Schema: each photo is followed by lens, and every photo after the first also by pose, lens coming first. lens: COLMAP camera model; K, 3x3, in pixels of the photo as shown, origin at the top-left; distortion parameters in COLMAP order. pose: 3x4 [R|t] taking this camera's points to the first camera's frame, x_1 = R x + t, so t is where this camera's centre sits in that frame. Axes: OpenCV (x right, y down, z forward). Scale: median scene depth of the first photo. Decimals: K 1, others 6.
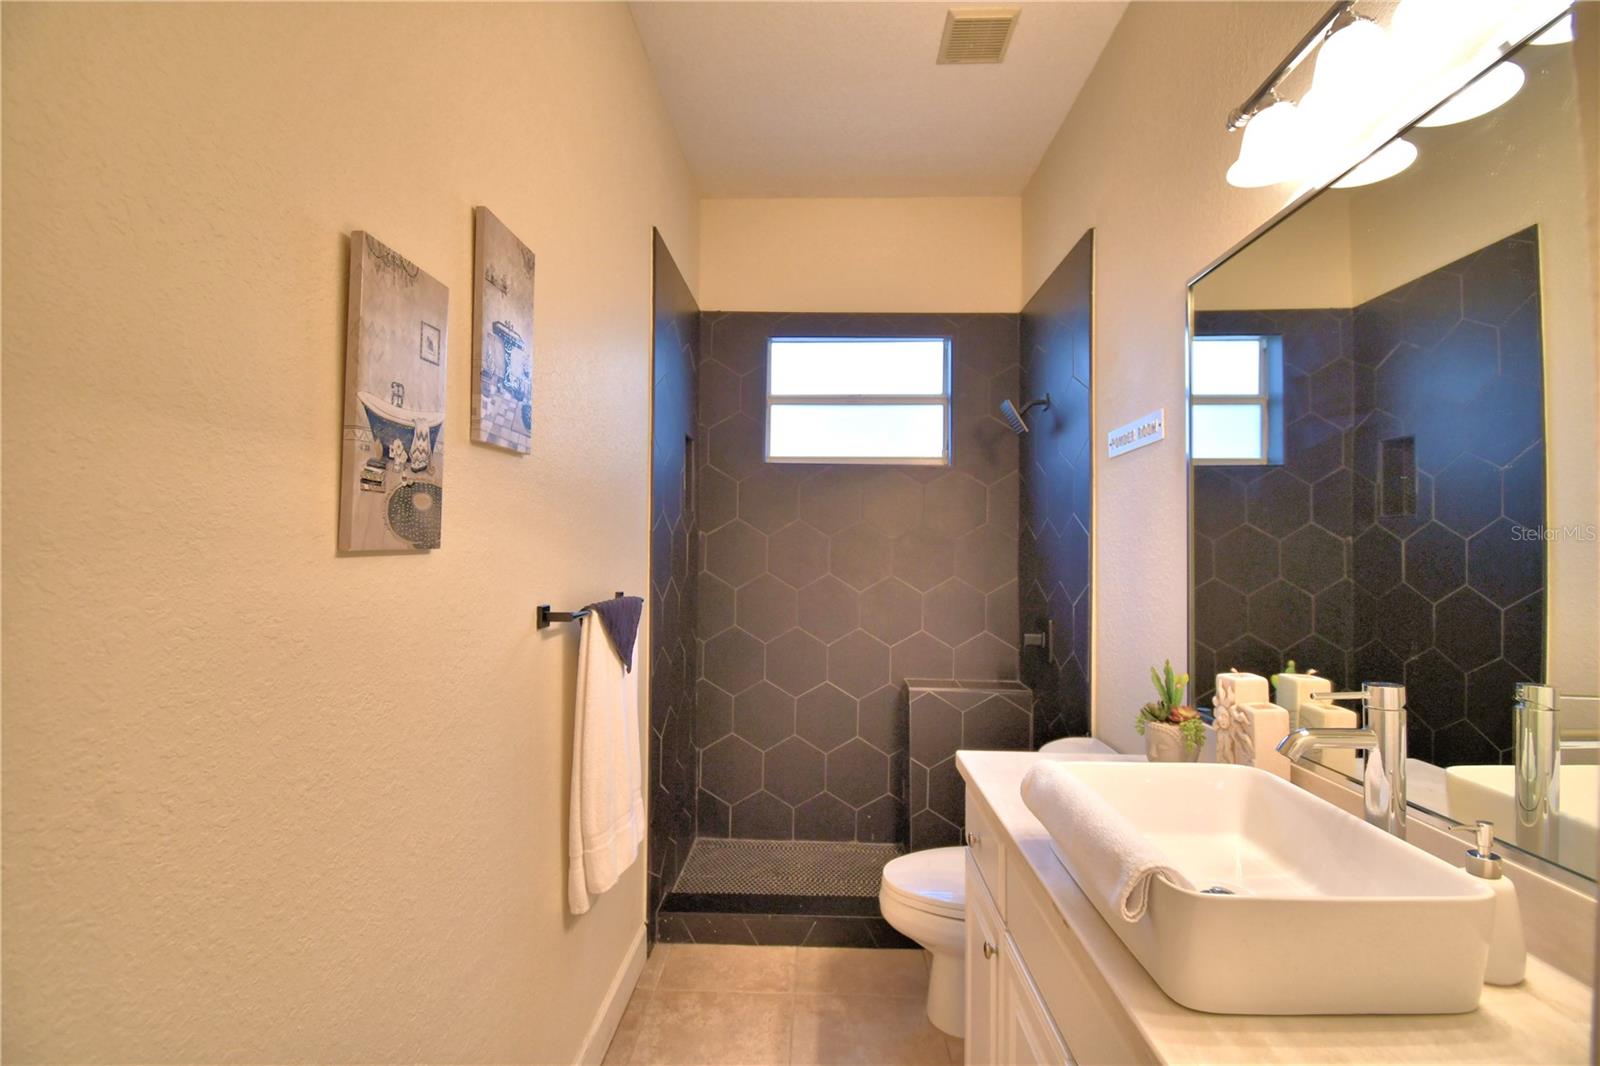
lens RADIAL K [[705.7, 0, 796.8], [0, 705.7, 533.1], [0, 0, 1]] dist [0.019197, -0.027725]
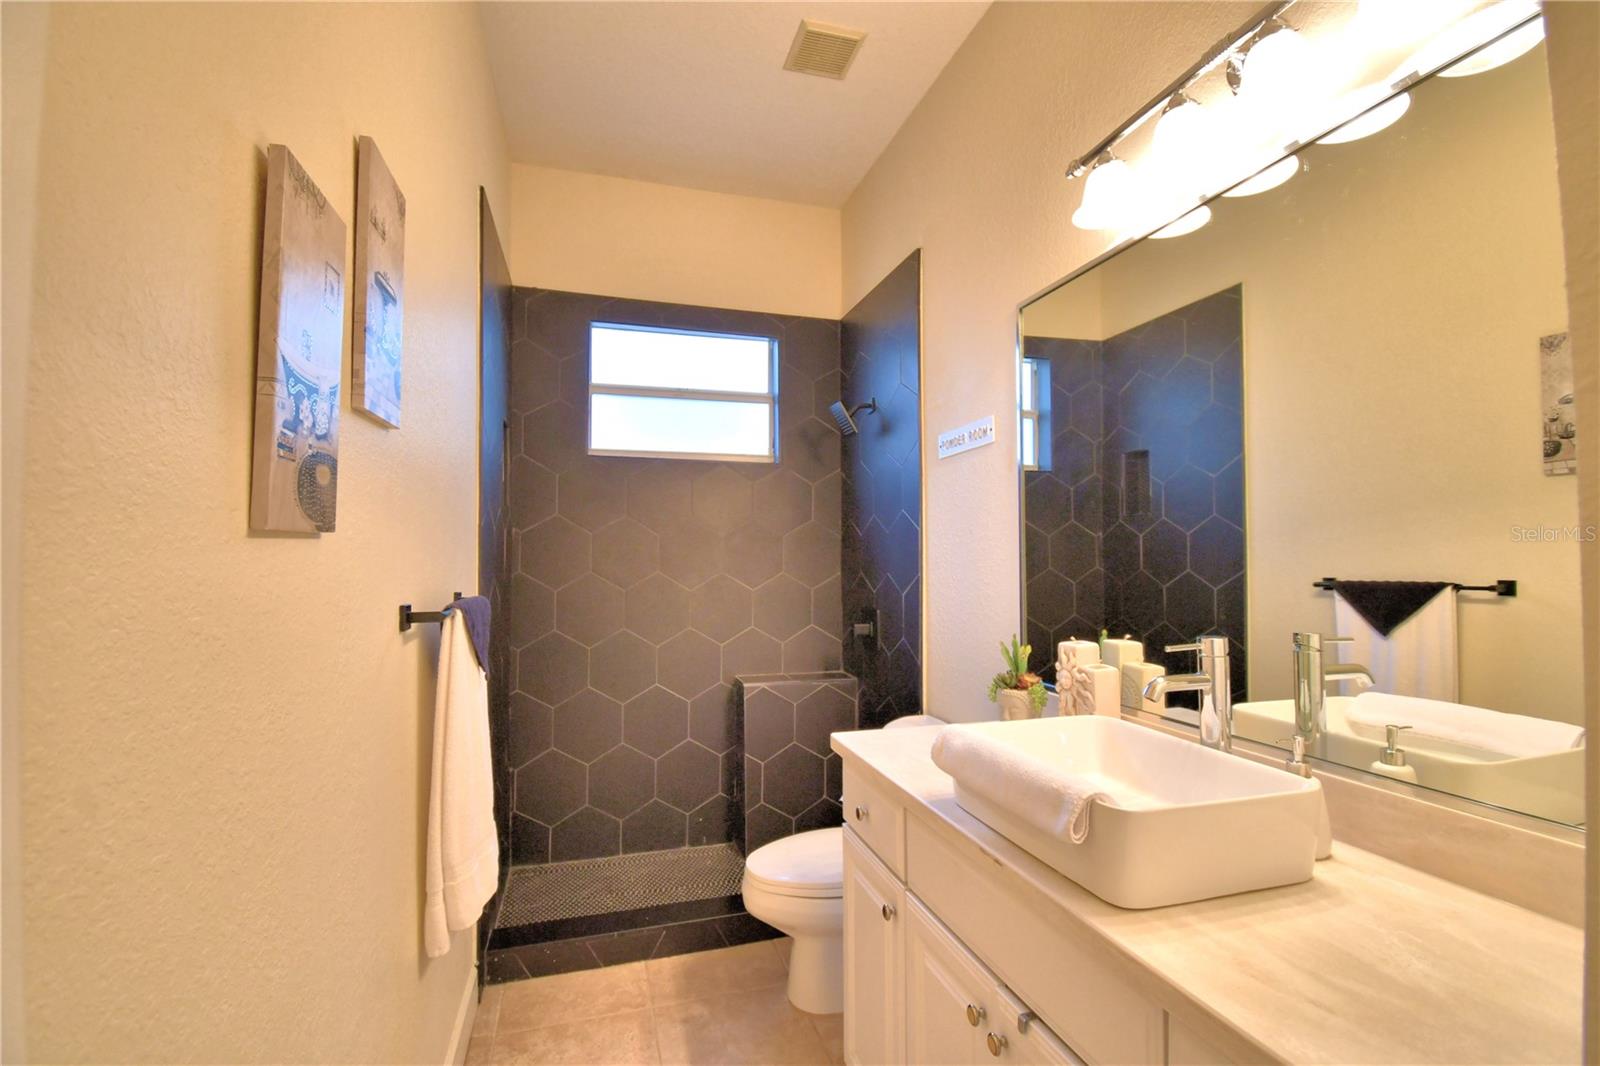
lens RADIAL K [[723.1, 0, 800.0], [0, 723.1, 533.0], [0, 0, 1]] dist [0.021899, -0.031295]
pose [[0.947959, -0.002718, 0.318381, -0.125025], [0.004615, 0.999976, -0.005203, 0.014664], [-0.318359, 0.006402, 0.947949, 0.001803]]
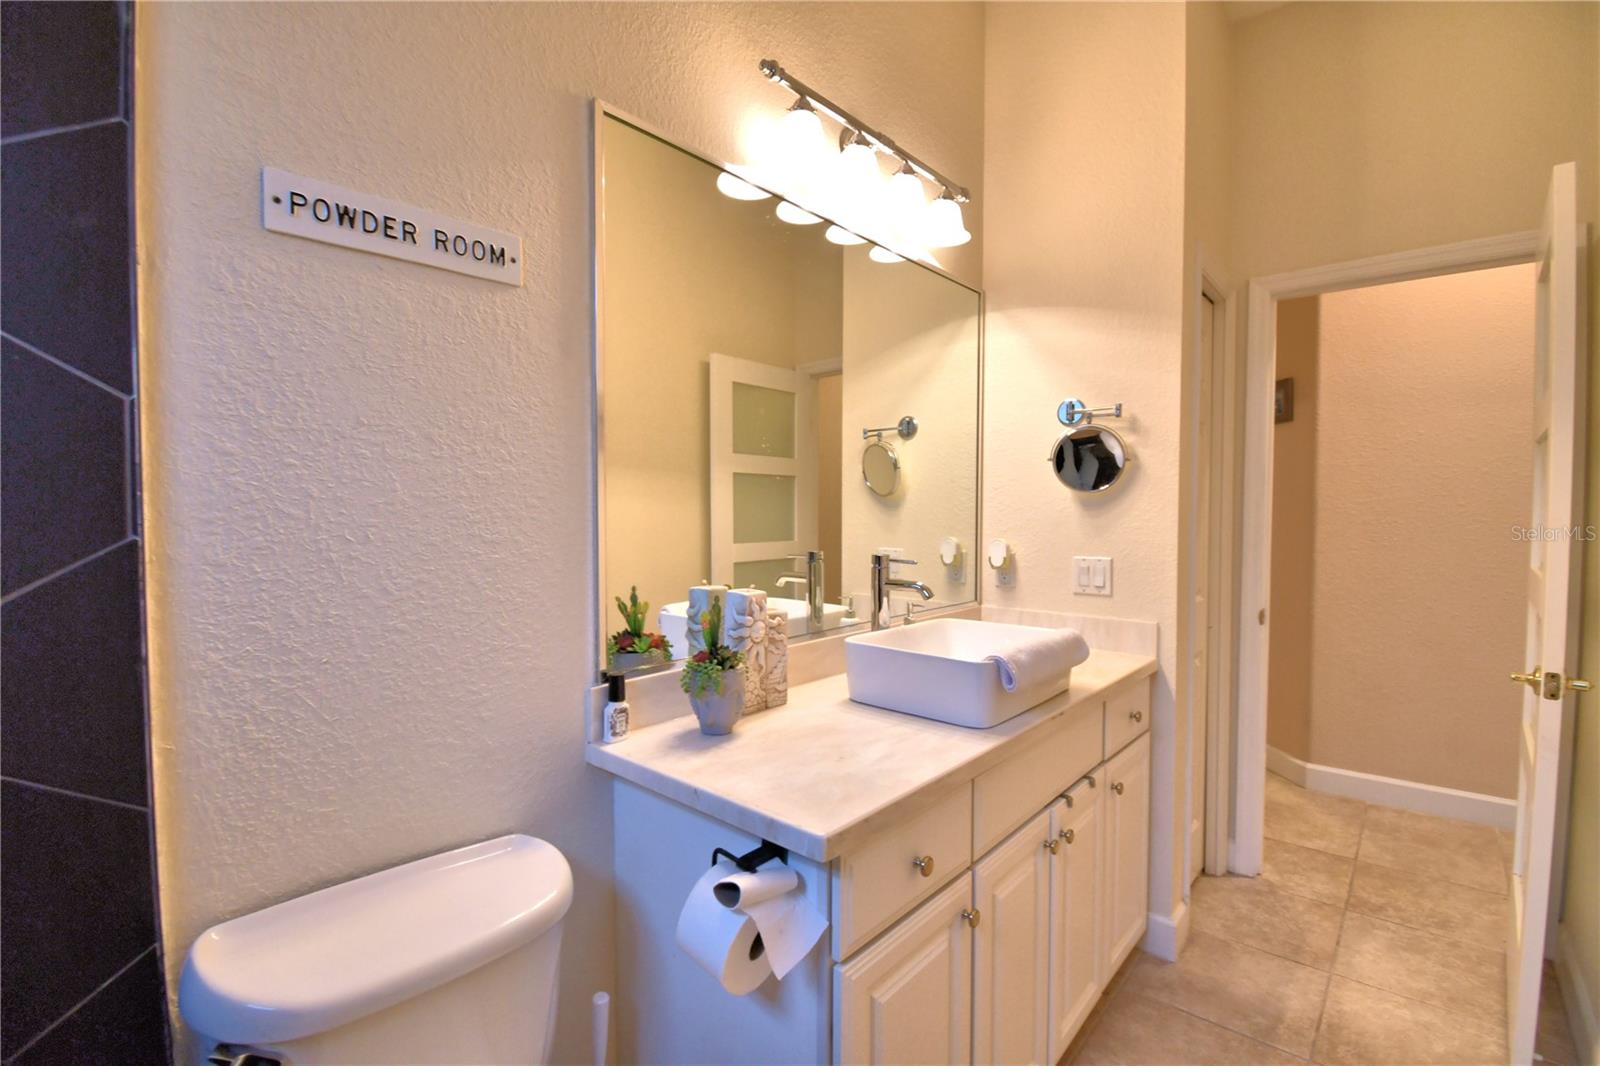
lens RADIAL K [[705.7, 0, 796.8], [0, 705.7, 533.1], [0, 0, 1]] dist [0.019197, -0.027725]
pose [[-0.769581, -0.032110, 0.637742, -0.070029], [-0.025405, 0.999484, 0.019666, 0.058743], [-0.638044, -0.001067, -0.769999, 1.142095]]
